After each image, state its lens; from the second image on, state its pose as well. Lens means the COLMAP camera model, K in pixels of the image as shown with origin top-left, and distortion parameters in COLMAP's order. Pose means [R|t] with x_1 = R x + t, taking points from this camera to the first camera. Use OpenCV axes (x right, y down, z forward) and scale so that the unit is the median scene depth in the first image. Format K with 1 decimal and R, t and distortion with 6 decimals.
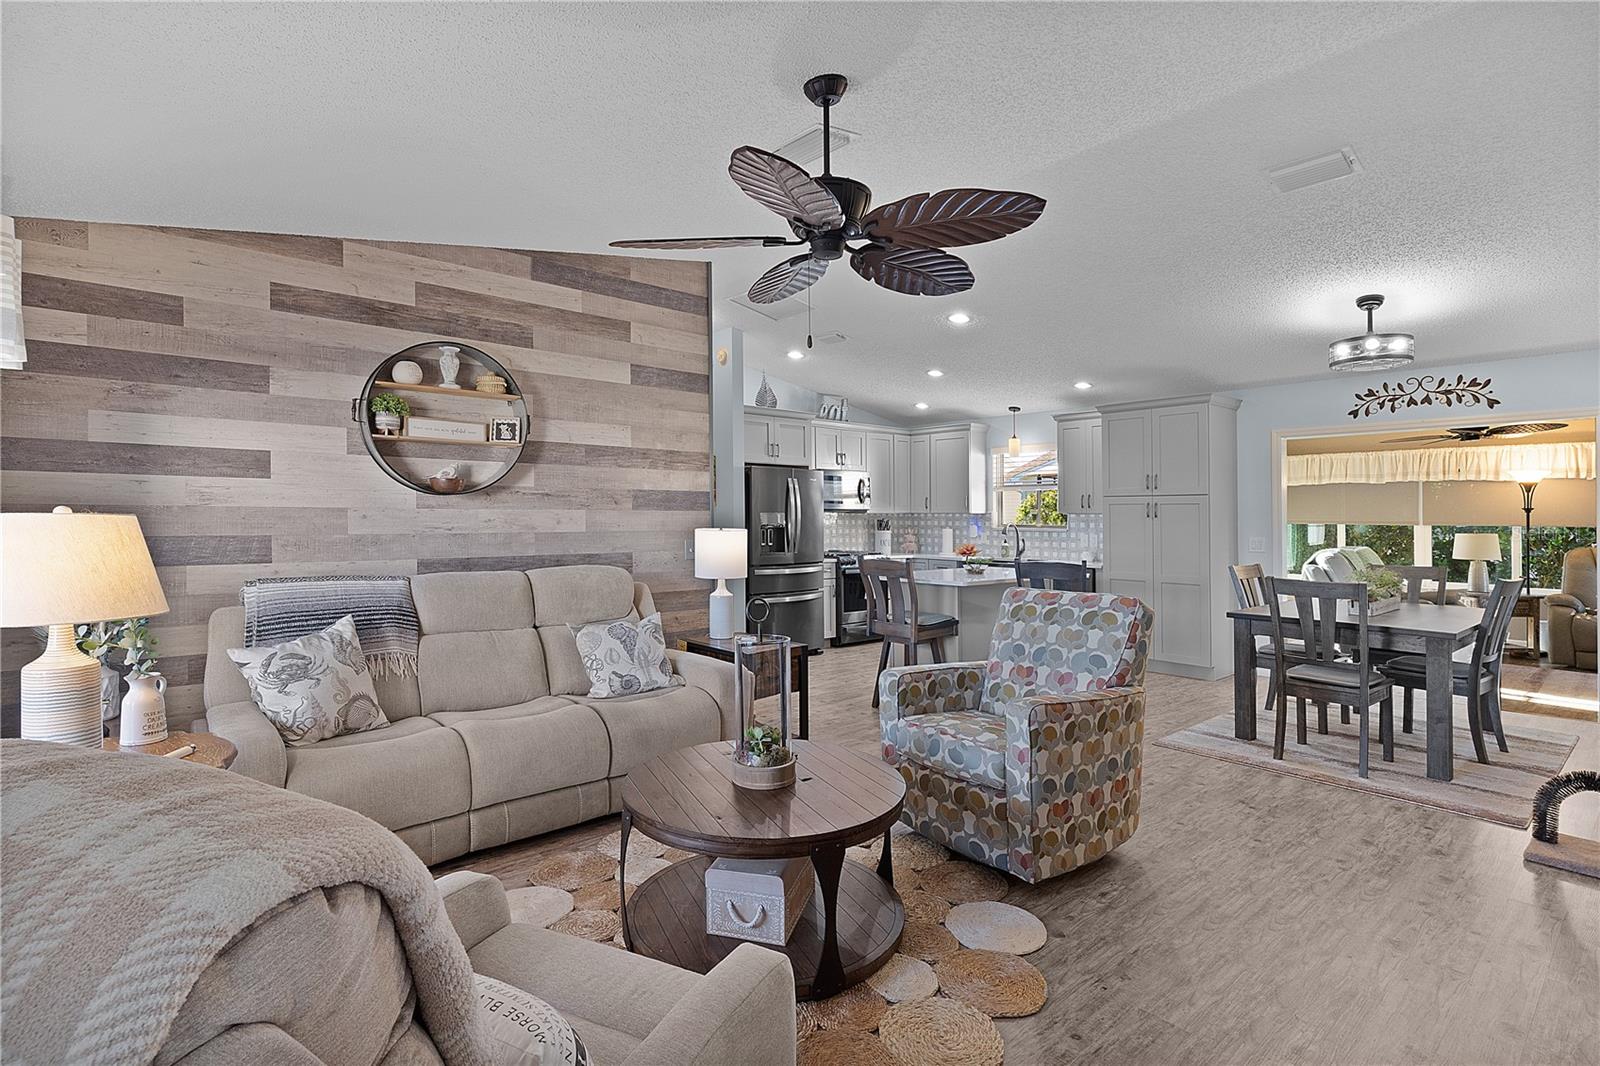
lens RADIAL K [[774.3, 0, 802.6], [0, 774.3, 517.8], [0, 0, 1]] dist [0.006108, -0.001079]
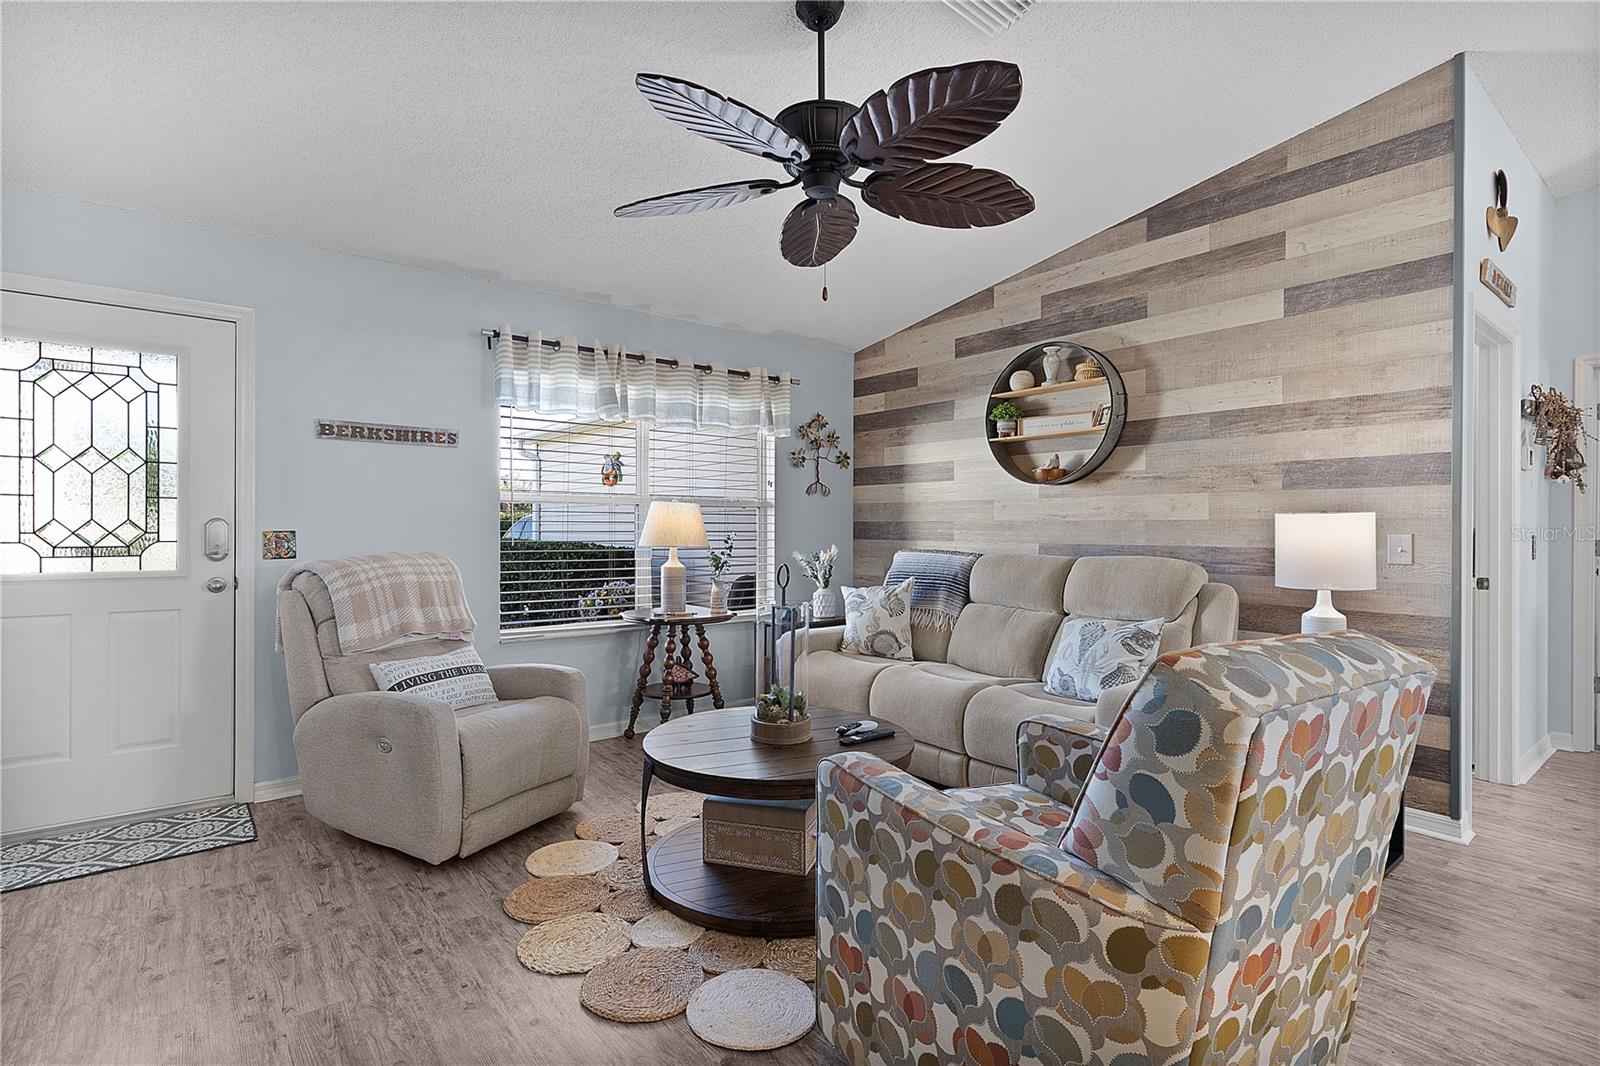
lens RADIAL K [[774.3, 0, 791.2], [0, 774.3, 528.5], [0, 0, 1]] dist [0.006108, -0.001079]
pose [[-0.045908, -0.003689, -0.998939, 0.410989], [-0.005664, 0.999978, -0.003432, 0.024382], [0.998930, 0.005500, -0.045928, 0.446293]]
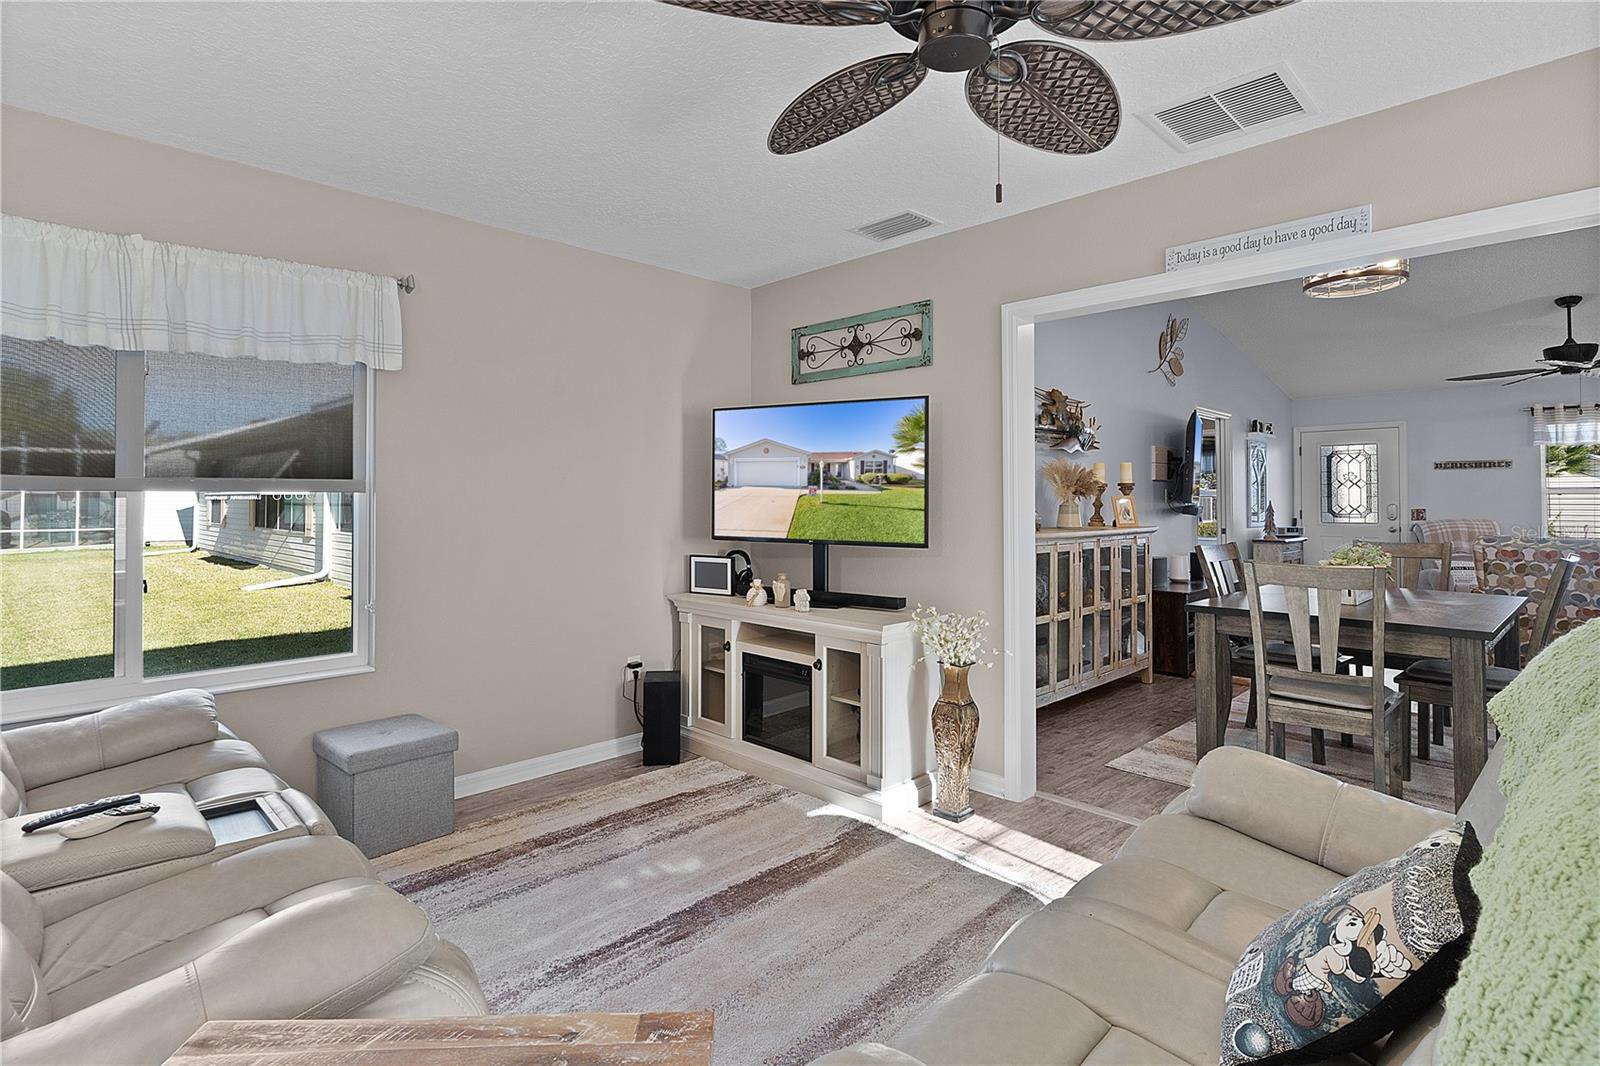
lens RADIAL K [[774.3, 0, 774.1], [0, 774.3, 494.0], [0, 0, 1]] dist [0.006108, -0.001079]
pose [[-0.999441, 0.000140, -0.033428, 1.064619], [0.000535, 0.999930, -0.011815, 0.015819], [0.033424, -0.011826, -0.999371, 1.401768]]
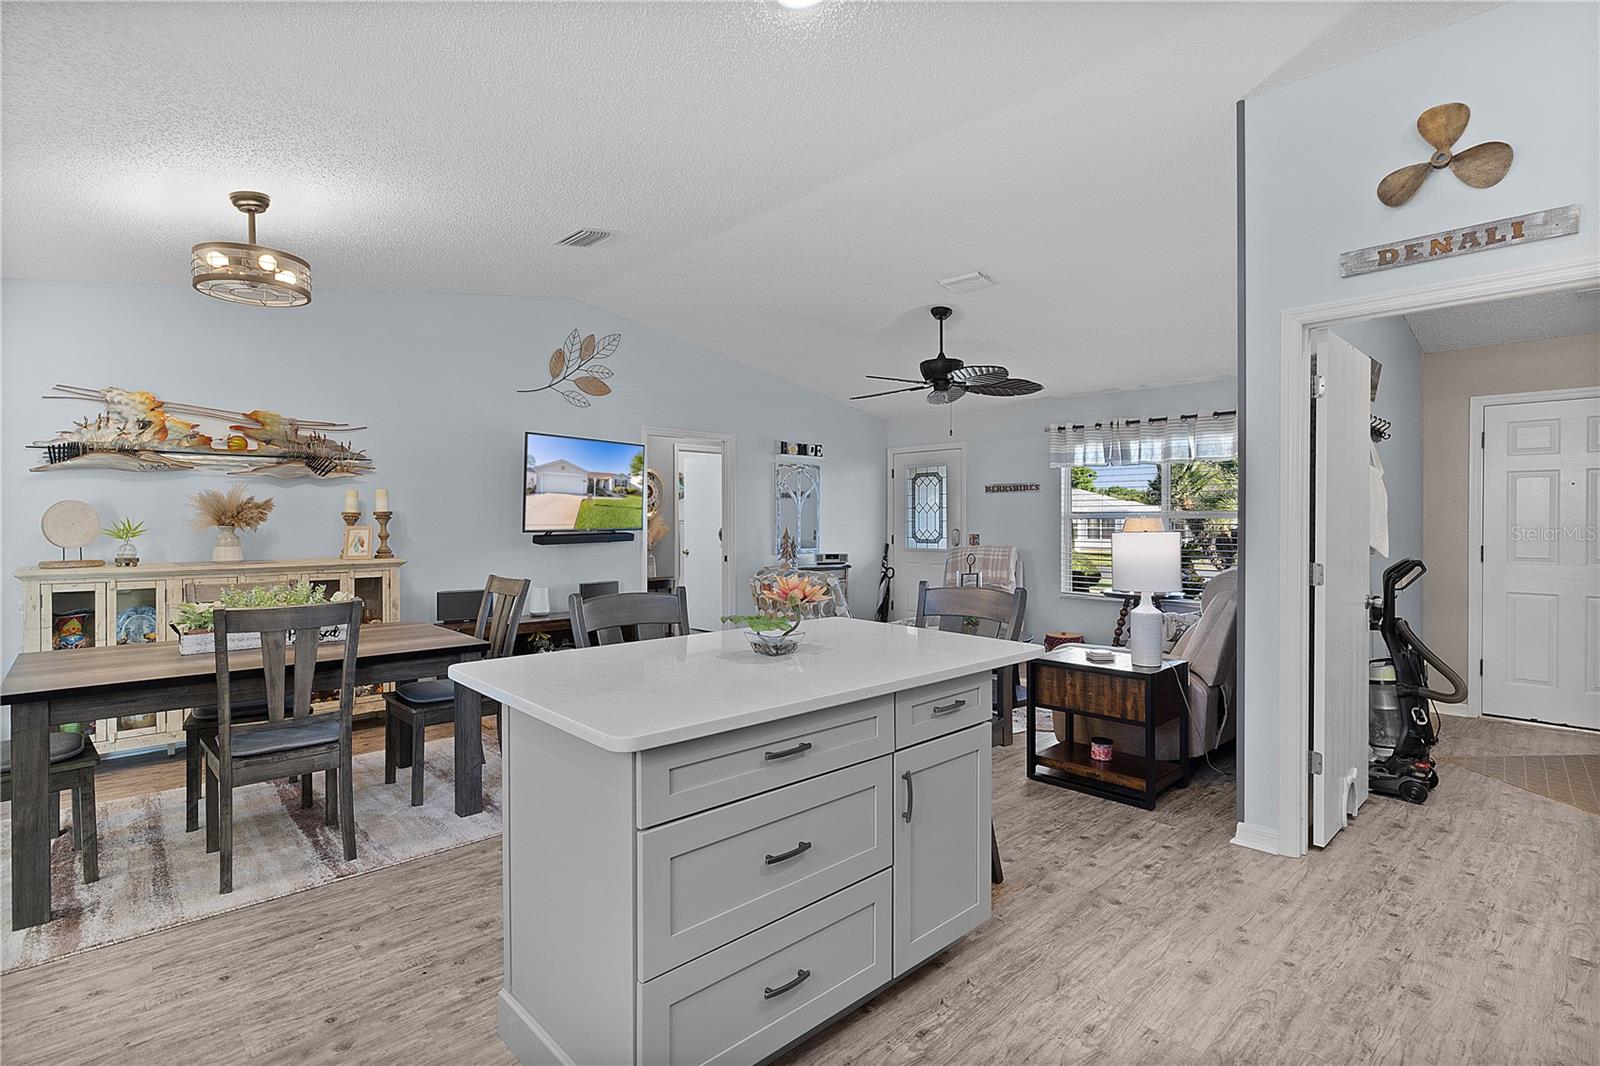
lens RADIAL K [[774.3, 0, 802.6], [0, 774.3, 539.8], [0, 0, 1]] dist [0.006108, -0.001079]
pose [[-0.999057, 0.000097, -0.043426, 0.215002], [-0.001028, 0.999664, 0.025883, 0.002045], [0.043414, 0.025903, -0.998721, 1.352043]]
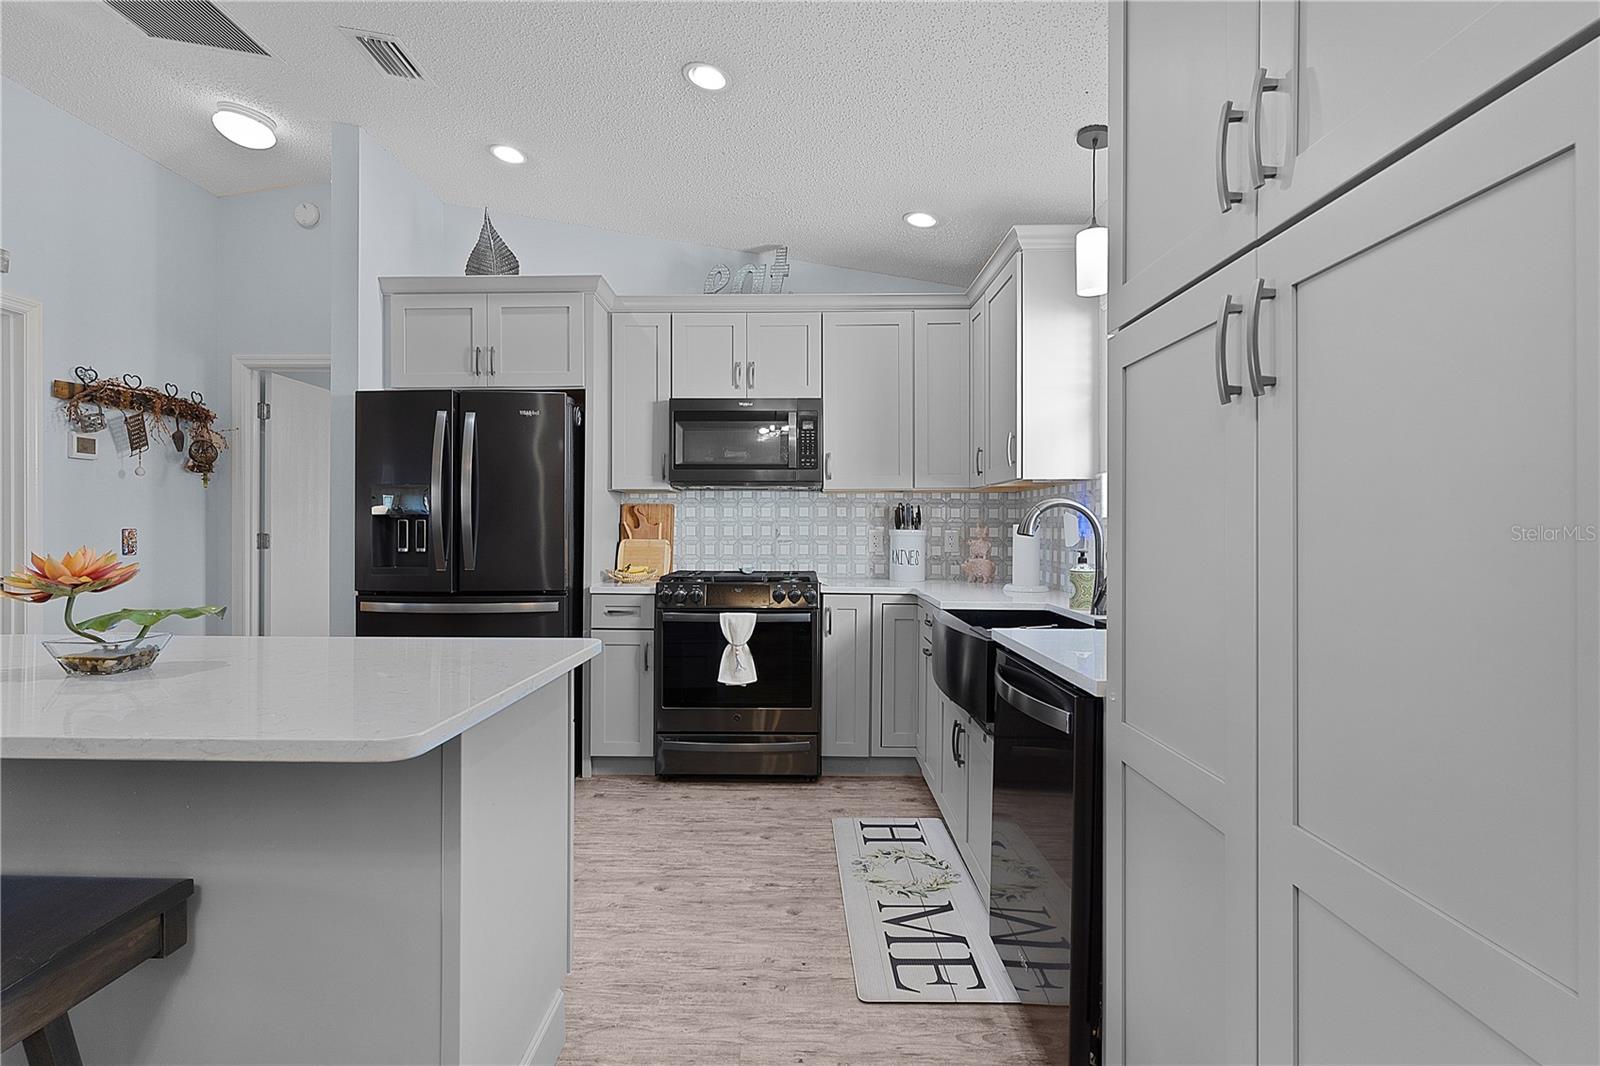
lens RADIAL K [[774.3, 0, 796.0], [0, 774.3, 530.3], [0, 0, 1]] dist [0.006108, -0.001079]
pose [[0.748616, -0.000767, -0.663004, 0.530315], [-0.000126, 0.999999, -0.001300, 0.025978], [0.663004, 0.001057, 0.748615, 0.926202]]
